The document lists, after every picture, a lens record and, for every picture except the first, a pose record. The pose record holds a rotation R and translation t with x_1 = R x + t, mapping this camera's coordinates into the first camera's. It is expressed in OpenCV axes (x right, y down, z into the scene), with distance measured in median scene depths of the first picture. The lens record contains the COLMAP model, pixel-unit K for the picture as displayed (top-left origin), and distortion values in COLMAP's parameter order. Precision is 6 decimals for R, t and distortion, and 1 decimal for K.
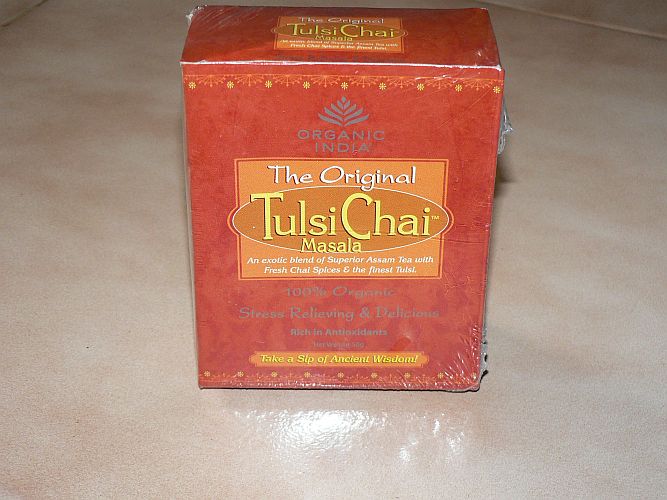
lens RADIAL K [[1275.5, 0, 333.5], [0, 1275.5, 250.0], [0, 0, 1]] dist [-0.020434, 0.195920]
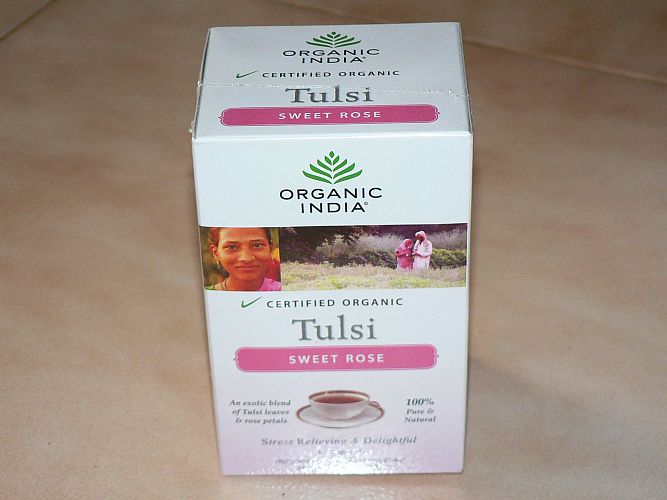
lens RADIAL K [[1625.1, 0, 333.5], [0, 1625.1, 250.0], [0, 0, 1]] dist [0.059331, -0.087802]
pose [[0.999951, -0.009372, -0.003158, 0.026271], [0.009349, 0.999931, -0.007061, -0.052816], [0.003224, 0.007031, 0.999970, -0.215066]]
